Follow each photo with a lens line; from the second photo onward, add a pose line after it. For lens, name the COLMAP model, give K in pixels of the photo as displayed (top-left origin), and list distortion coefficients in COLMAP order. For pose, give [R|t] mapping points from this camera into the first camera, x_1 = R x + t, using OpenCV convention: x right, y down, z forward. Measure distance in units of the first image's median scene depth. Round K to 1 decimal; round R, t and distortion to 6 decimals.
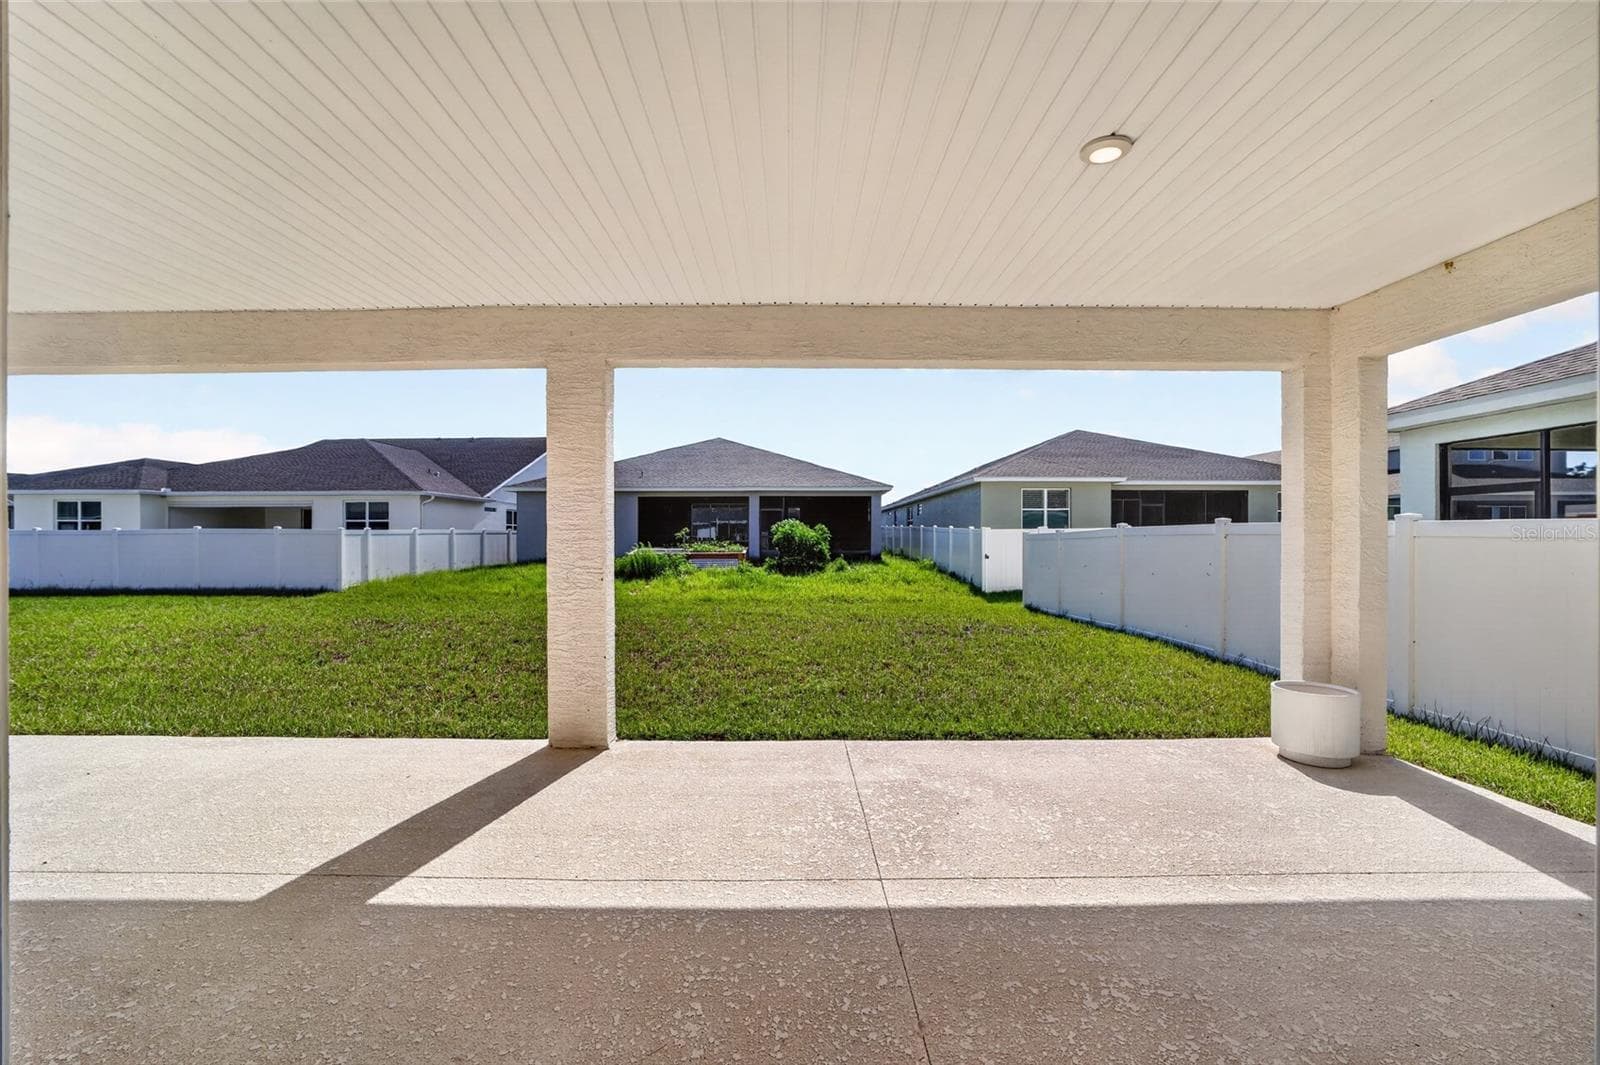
lens RADIAL K [[617.6, 0, 769.3], [0, 617.6, 540.5], [0, 0, 1]] dist [-0.028816, 0.003453]
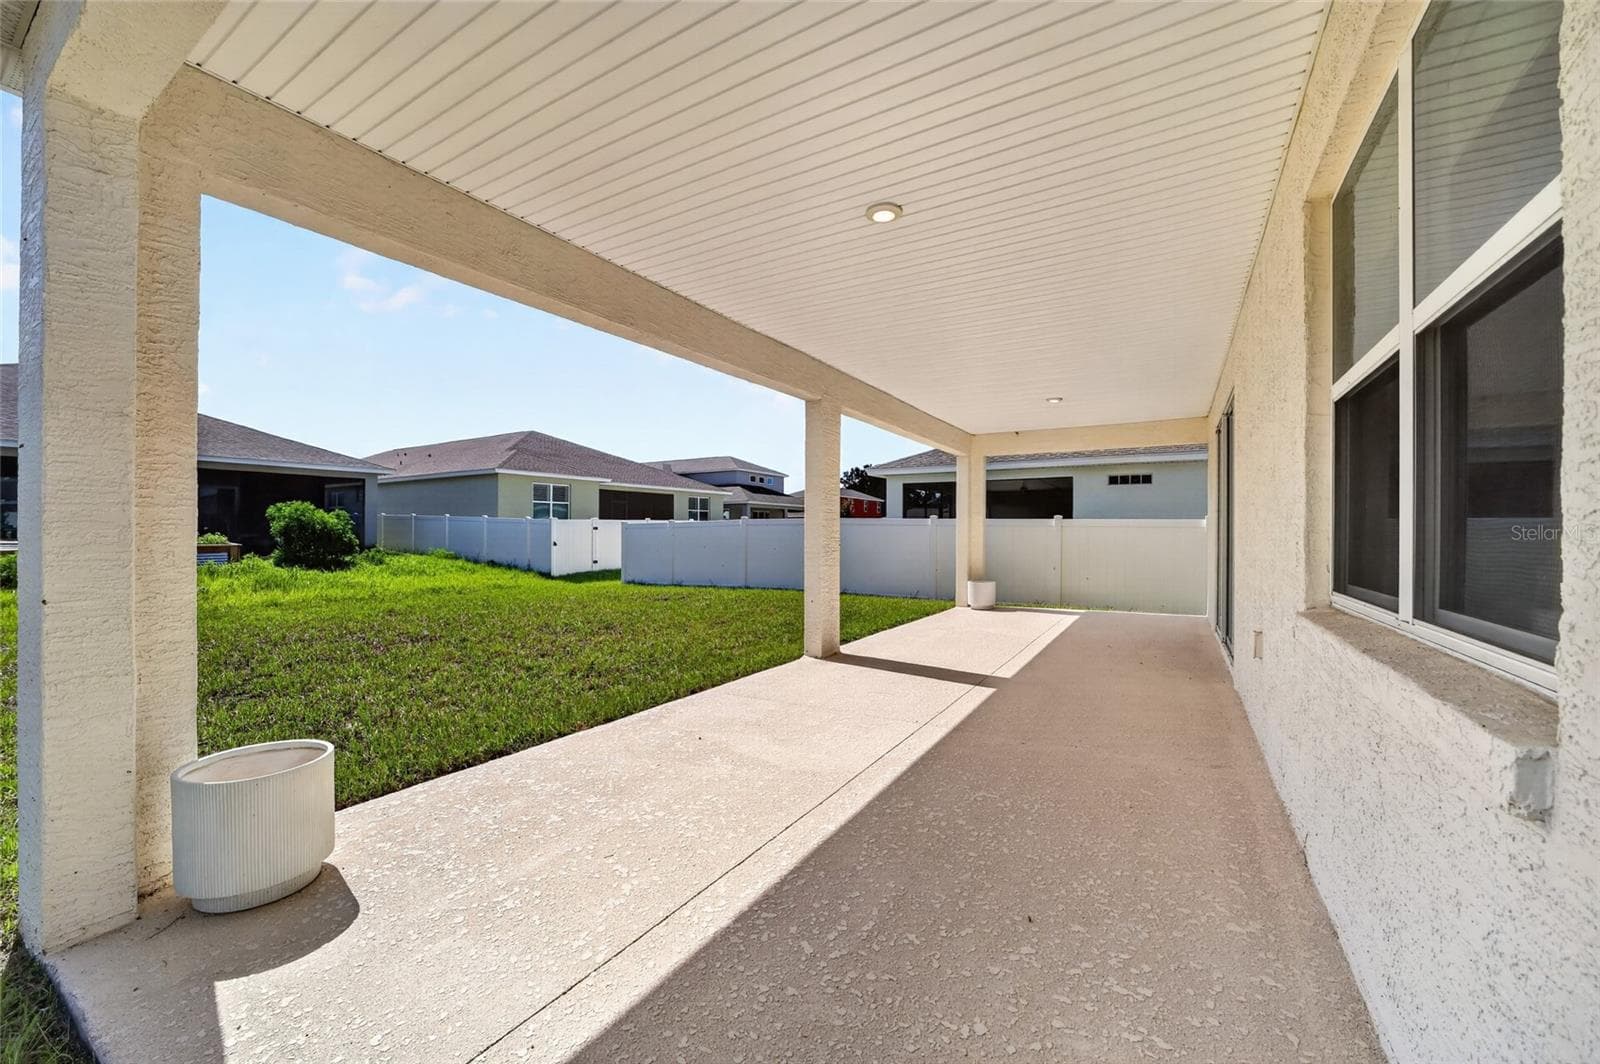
lens RADIAL K [[617.6, 0, 792.4], [0, 617.6, 534.4], [0, 0, 1]] dist [-0.028816, 0.003453]
pose [[0.486037, -0.001505, 0.873937, -0.348740], [-0.003252, 0.999988, 0.003531, 0.003167], [-0.873932, -0.004559, 0.486026, 0.061739]]
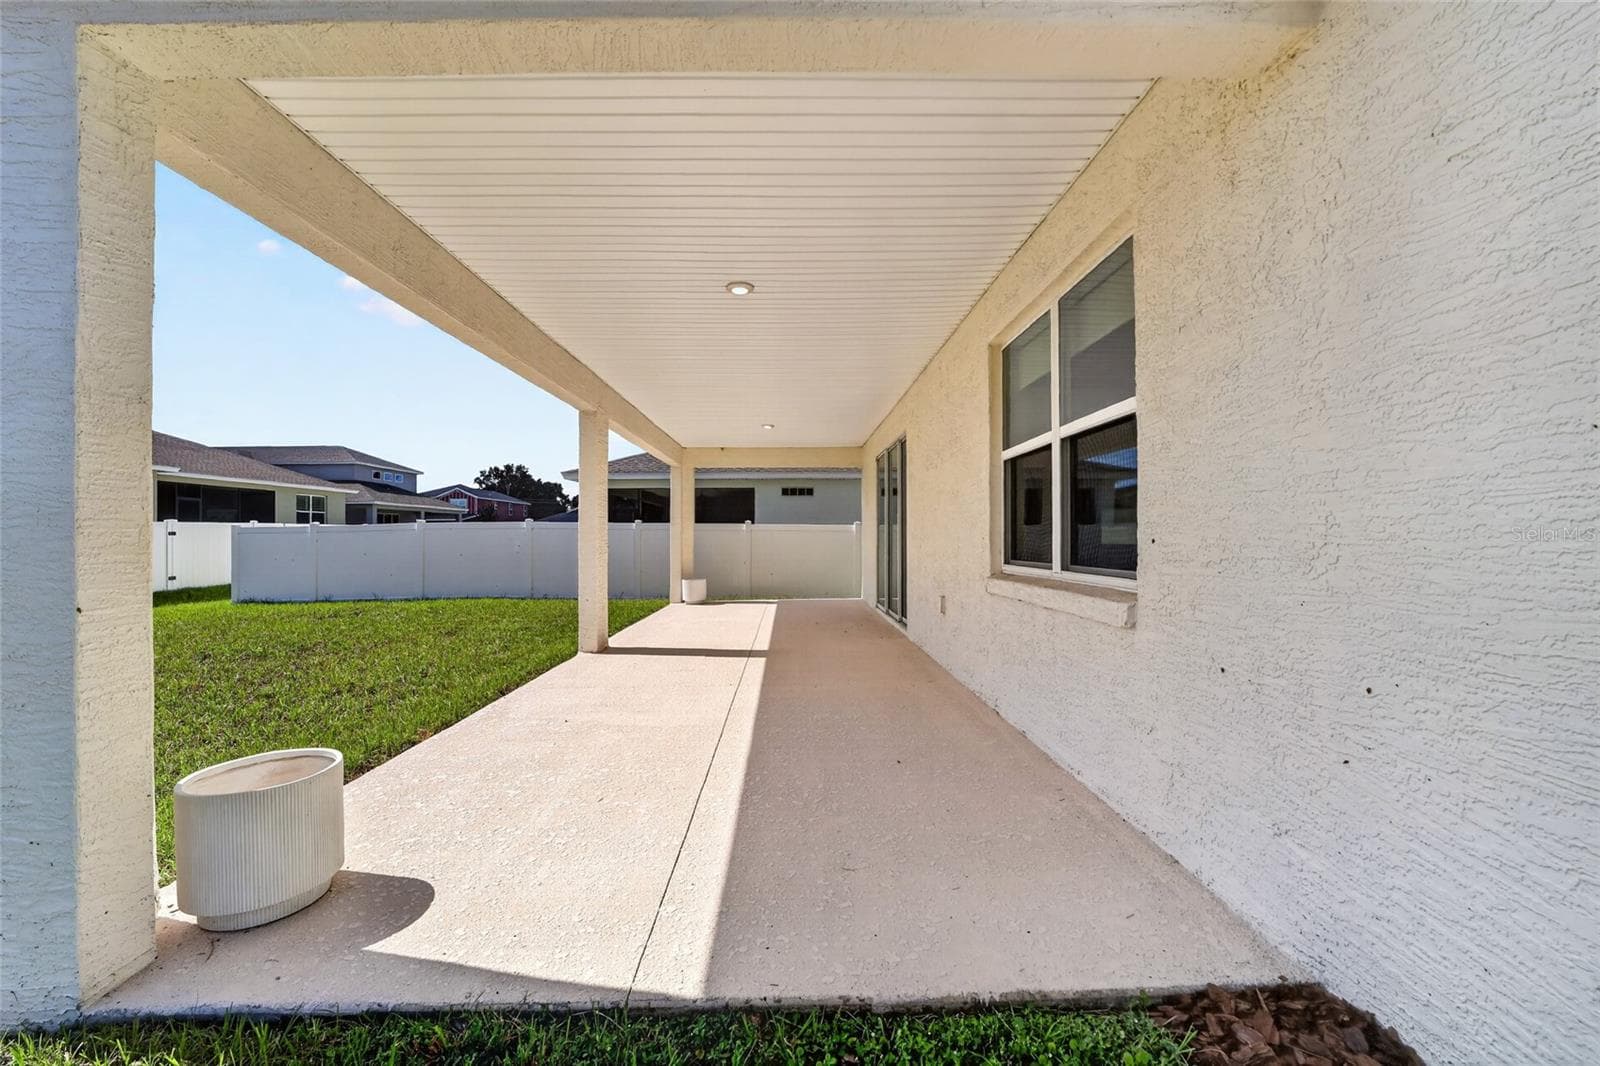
lens RADIAL K [[617.6, 0, 795.7], [0, 617.6, 538.7], [0, 0, 1]] dist [-0.028816, 0.003453]
pose [[-0.051157, -0.002745, 0.998687, -0.402166], [0.002808, 0.999992, 0.002892, 0.004411], [-0.998687, 0.002953, -0.051149, 0.106274]]
